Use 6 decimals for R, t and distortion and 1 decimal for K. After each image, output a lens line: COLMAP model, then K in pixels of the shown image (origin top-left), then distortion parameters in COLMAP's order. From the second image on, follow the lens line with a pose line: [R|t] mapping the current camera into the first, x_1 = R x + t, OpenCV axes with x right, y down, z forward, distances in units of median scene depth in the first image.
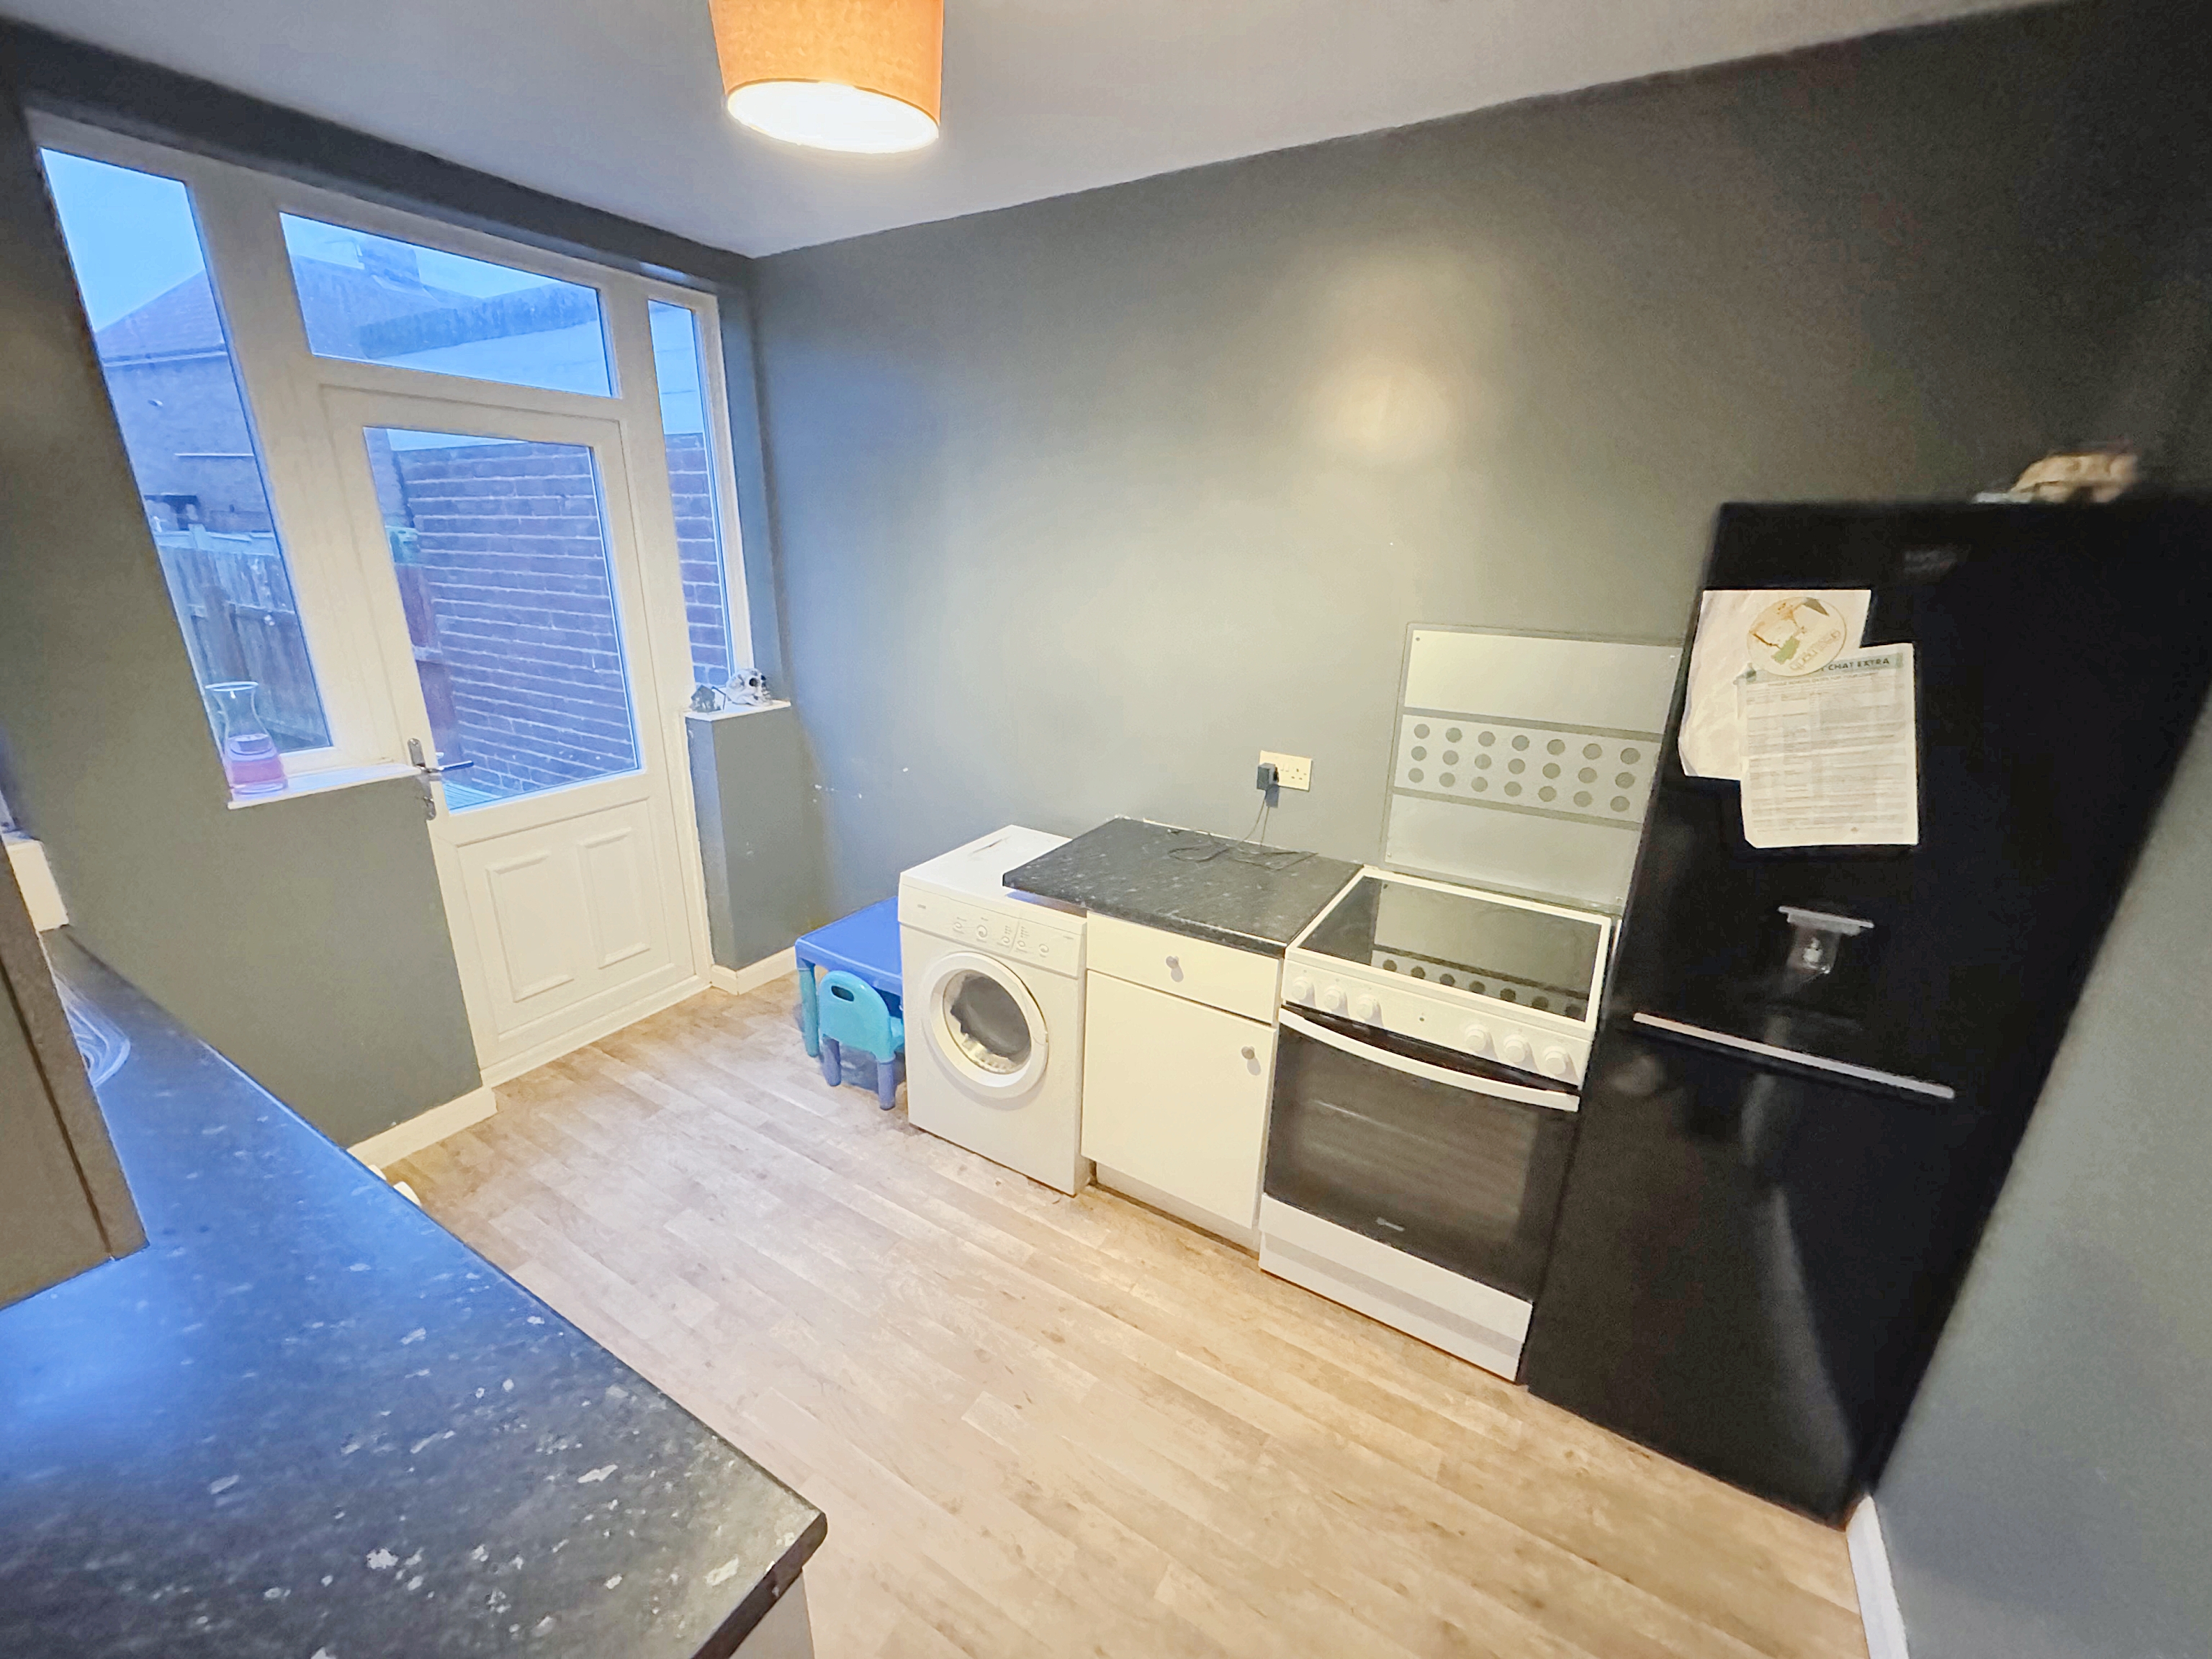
lens RADIAL K [[881.4, 0, 1106.6], [0, 881.4, 831.3], [0, 0, 1]] dist [-0.002082, 0.000753]
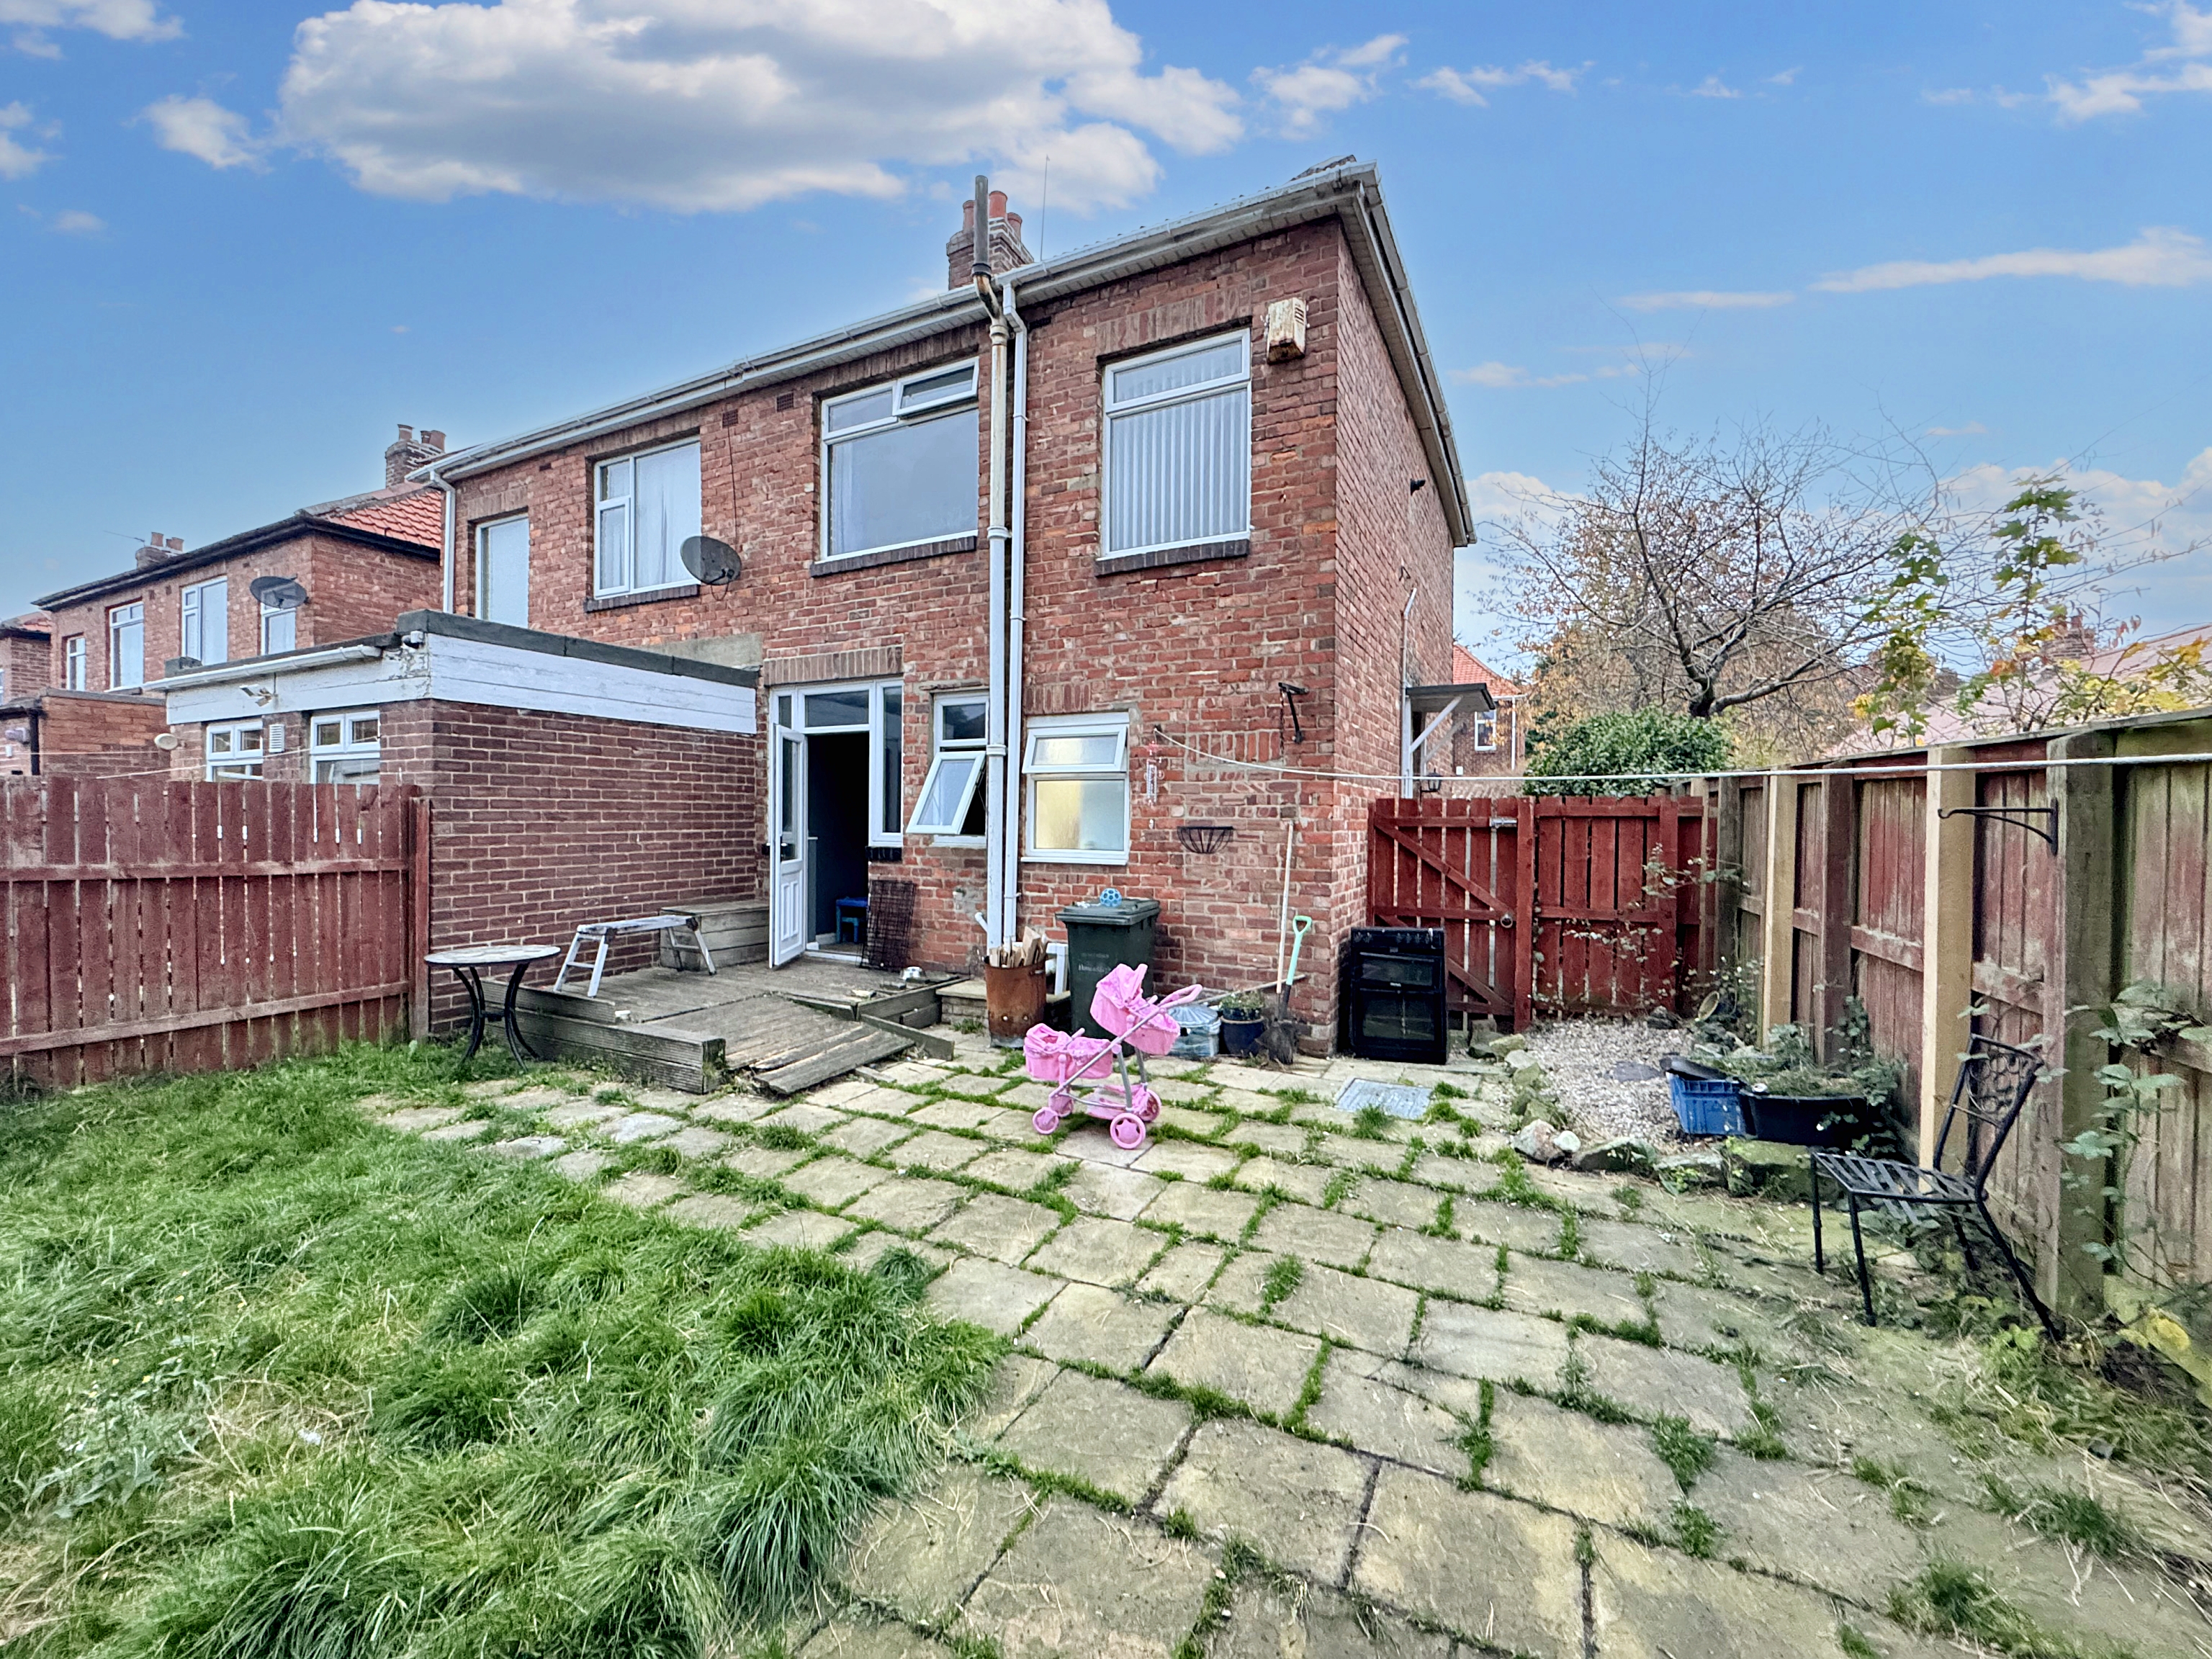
lens RADIAL K [[881.4, 0, 1105.4], [0, 881.4, 829.7], [0, 0, 1]] dist [-0.002082, 0.000753]
pose [[-0.060805, -0.035599, 0.997515, -3.216170], [0.297512, 0.953292, 0.052157, -0.033040], [-0.952780, 0.299944, -0.047374, 0.271240]]
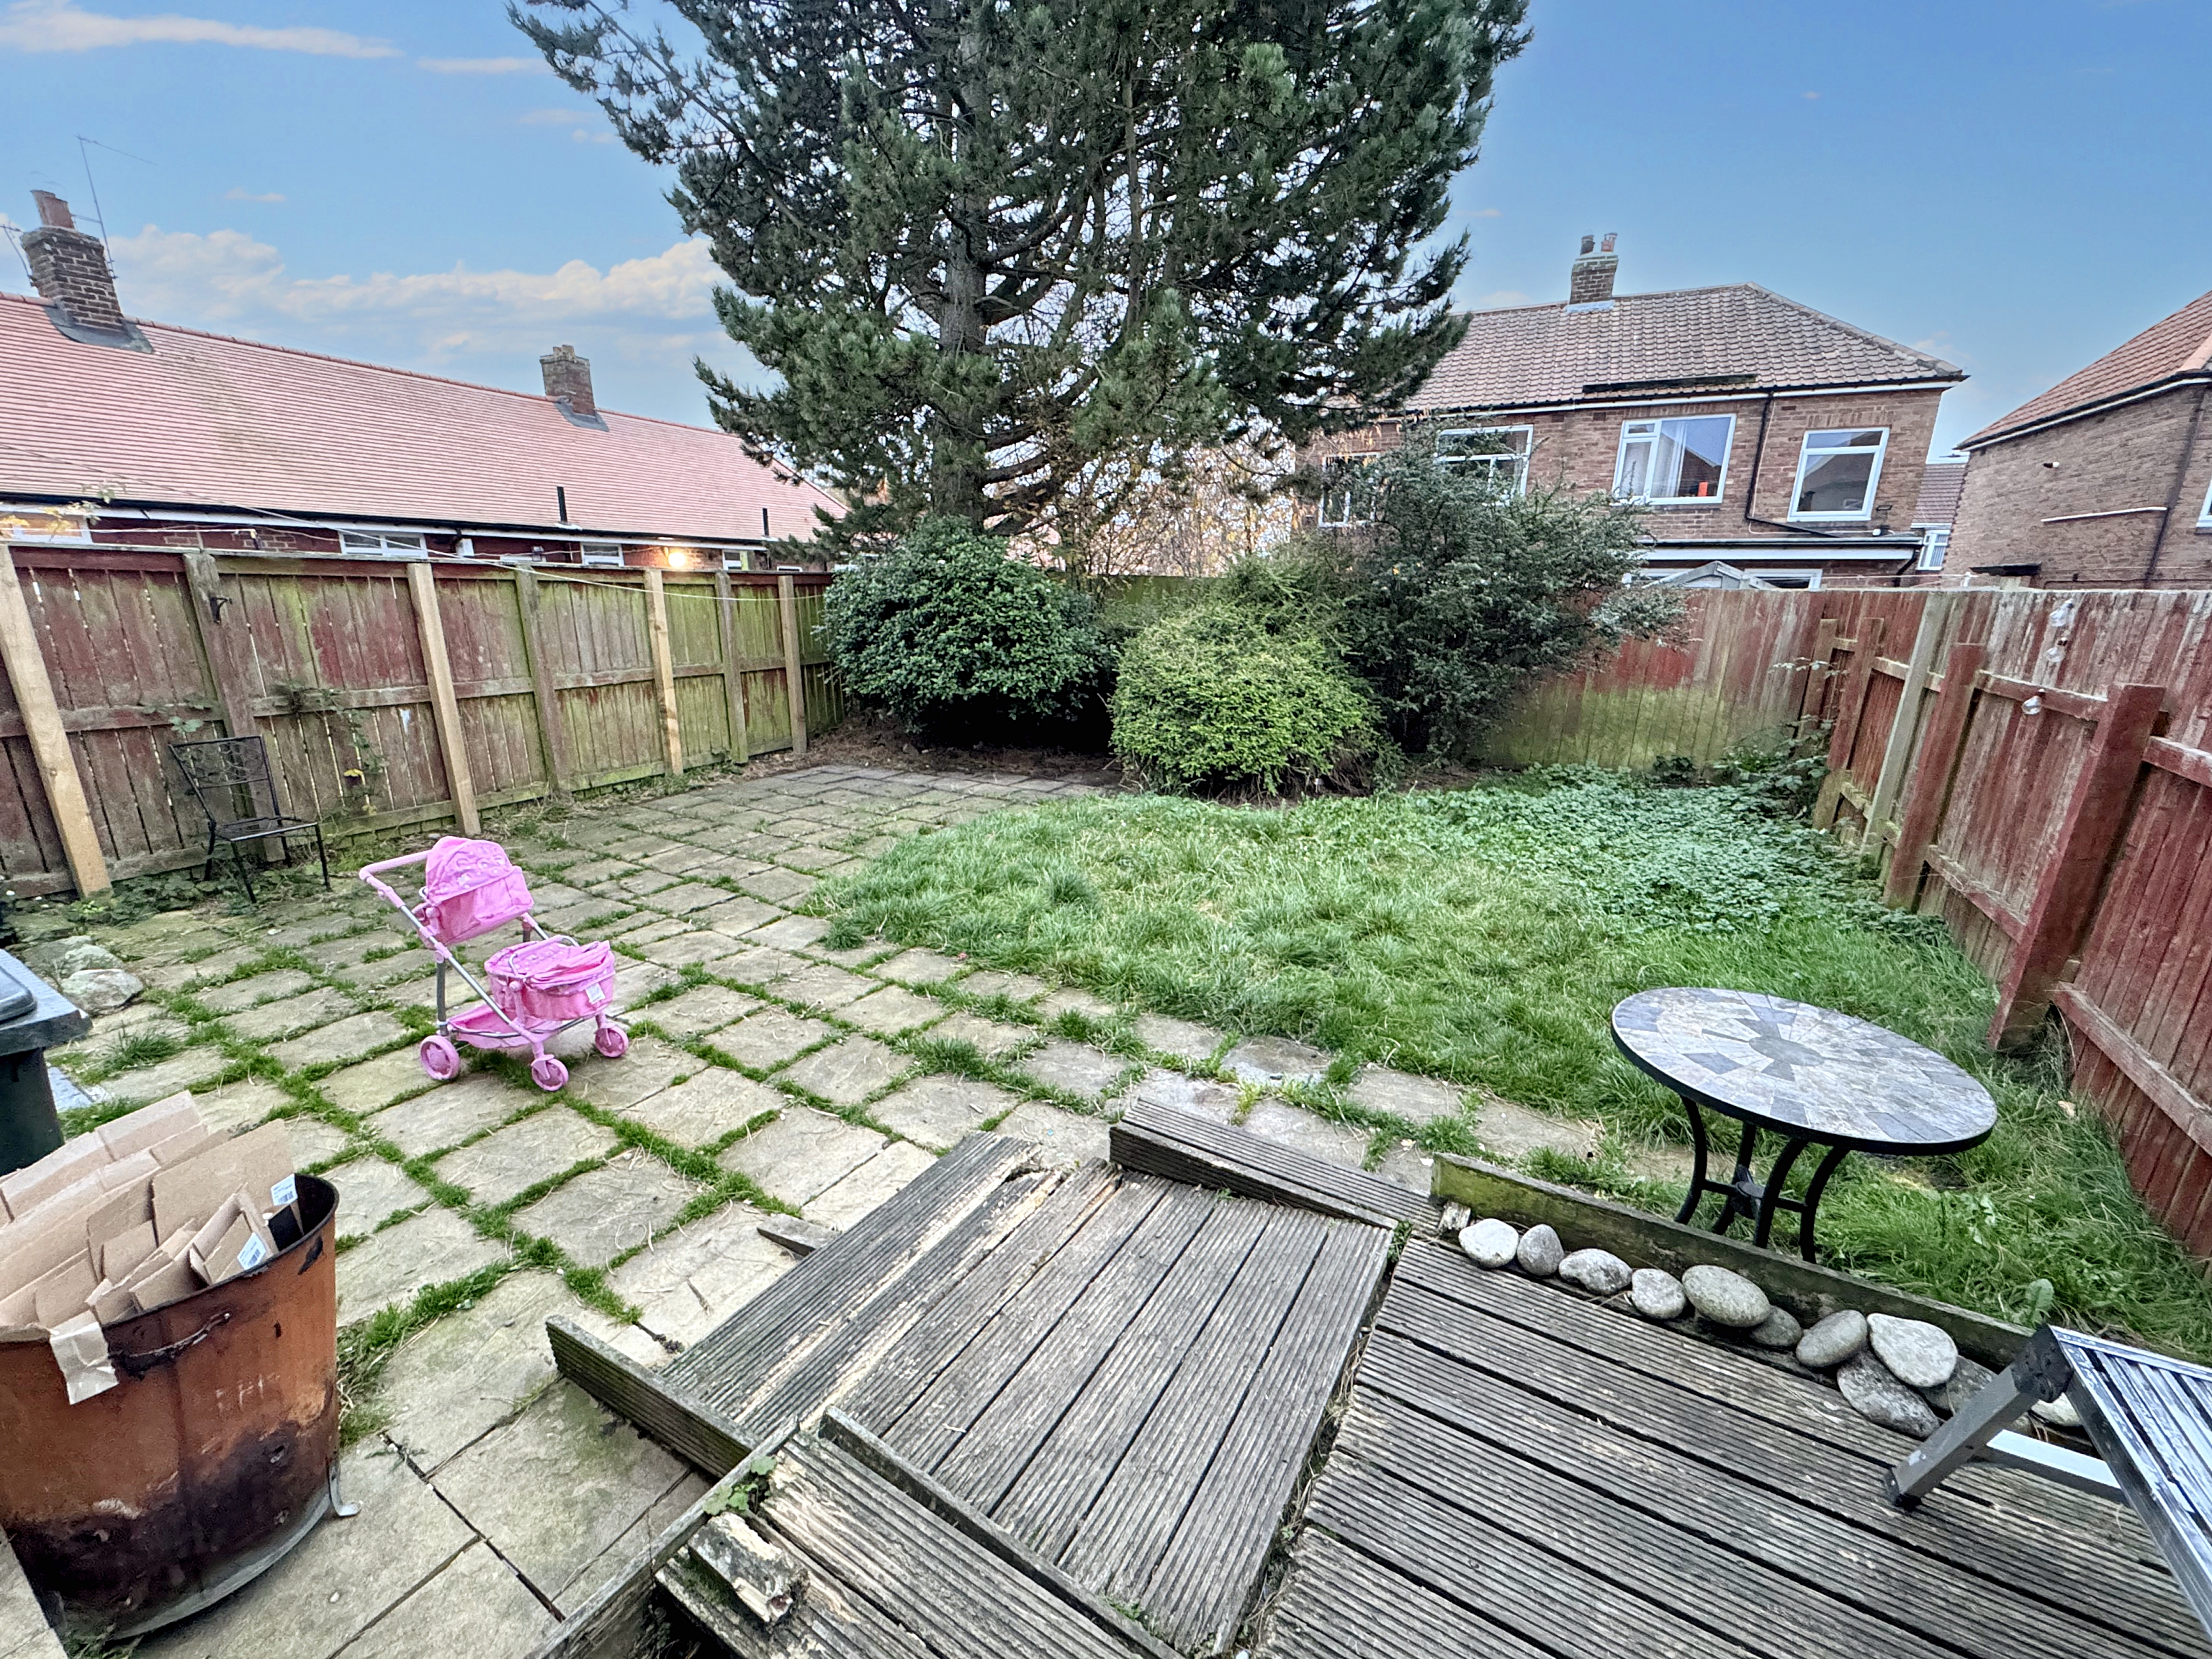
lens RADIAL K [[881.4, 0, 1102.0], [0, 881.4, 849.0], [0, 0, 1]] dist [-0.002082, 0.000753]
pose [[-0.004813, 0.254349, -0.967100, -0.748898], [-0.322521, 0.915035, 0.242261, -0.207949], [0.946550, 0.313076, 0.077629, 0.864447]]
